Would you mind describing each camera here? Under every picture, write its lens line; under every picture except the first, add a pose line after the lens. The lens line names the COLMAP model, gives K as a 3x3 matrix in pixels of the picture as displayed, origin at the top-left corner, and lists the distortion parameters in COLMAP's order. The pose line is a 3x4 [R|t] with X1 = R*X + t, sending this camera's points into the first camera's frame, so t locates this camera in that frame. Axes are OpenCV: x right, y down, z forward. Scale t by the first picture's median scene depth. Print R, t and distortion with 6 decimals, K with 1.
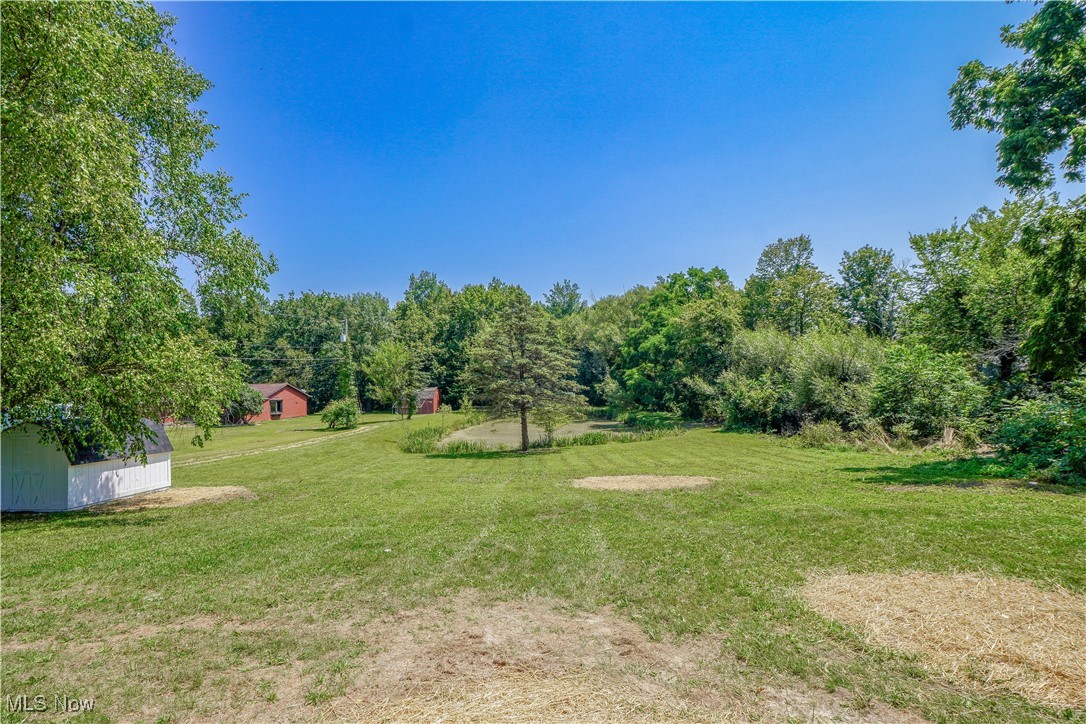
lens RADIAL K [[531.9, 0, 522.2], [0, 531.9, 363.5], [0, 0, 1]] dist [-0.038502, 0.000201]
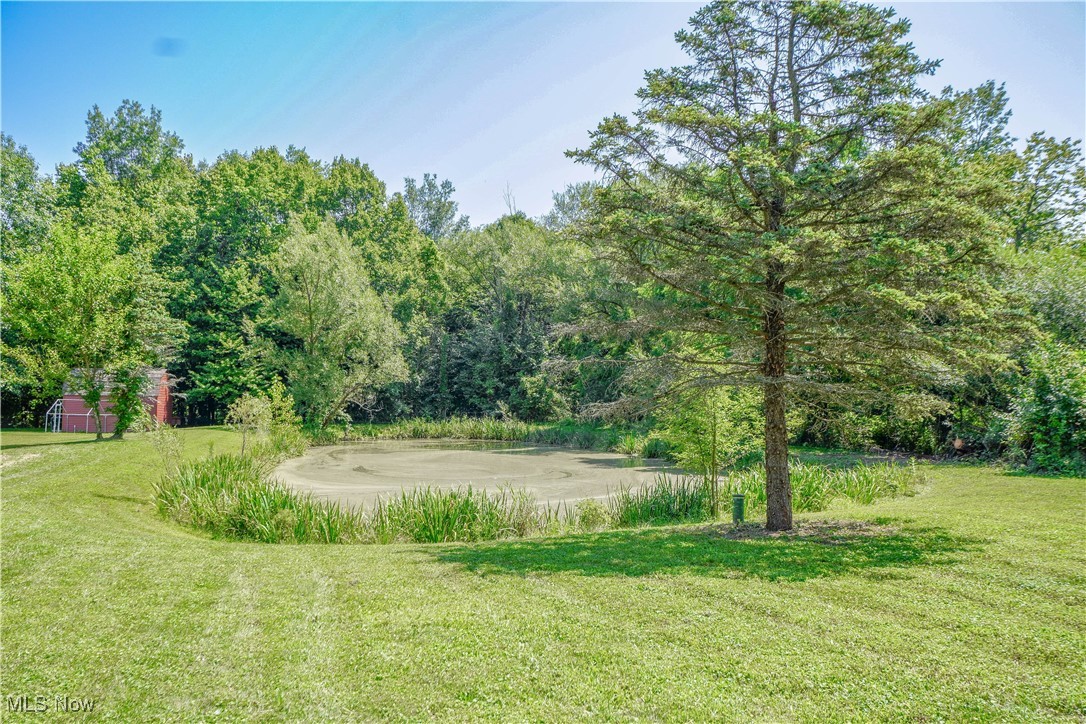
lens RADIAL K [[937.6, 0, 543.0], [0, 937.6, 362.0], [0, 0, 1]] dist [0.064465, 0.000543]
pose [[0.959875, 0.039100, 0.277689, -0.081699], [-0.039590, 0.999209, -0.003847, 0.029356], [-0.277620, -0.007301, 0.960663, 0.195628]]
